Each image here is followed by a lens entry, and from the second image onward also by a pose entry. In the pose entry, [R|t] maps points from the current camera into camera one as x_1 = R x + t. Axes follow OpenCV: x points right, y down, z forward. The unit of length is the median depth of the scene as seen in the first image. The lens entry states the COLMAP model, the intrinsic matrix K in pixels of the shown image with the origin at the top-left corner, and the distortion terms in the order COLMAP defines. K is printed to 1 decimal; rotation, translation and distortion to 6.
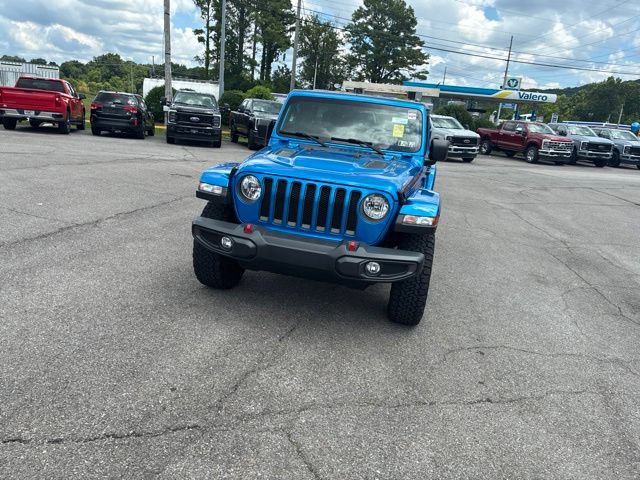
lens RADIAL K [[483.9, 0, 318.4], [0, 483.9, 243.6], [0, 0, 1]] dist [0.063640, -0.091664]
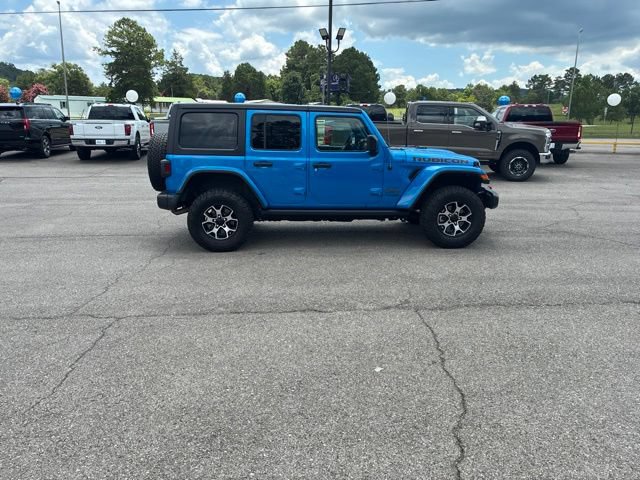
lens RADIAL K [[484.1, 0, 317.7], [0, 484.1, 232.2], [0, 0, 1]] dist [0.060203, -0.083983]
pose [[-0.253314, -0.312277, 0.915595, -0.245821], [0.223656, 0.901918, 0.369490, -0.101383], [-0.941175, 0.298375, -0.158626, 0.275785]]
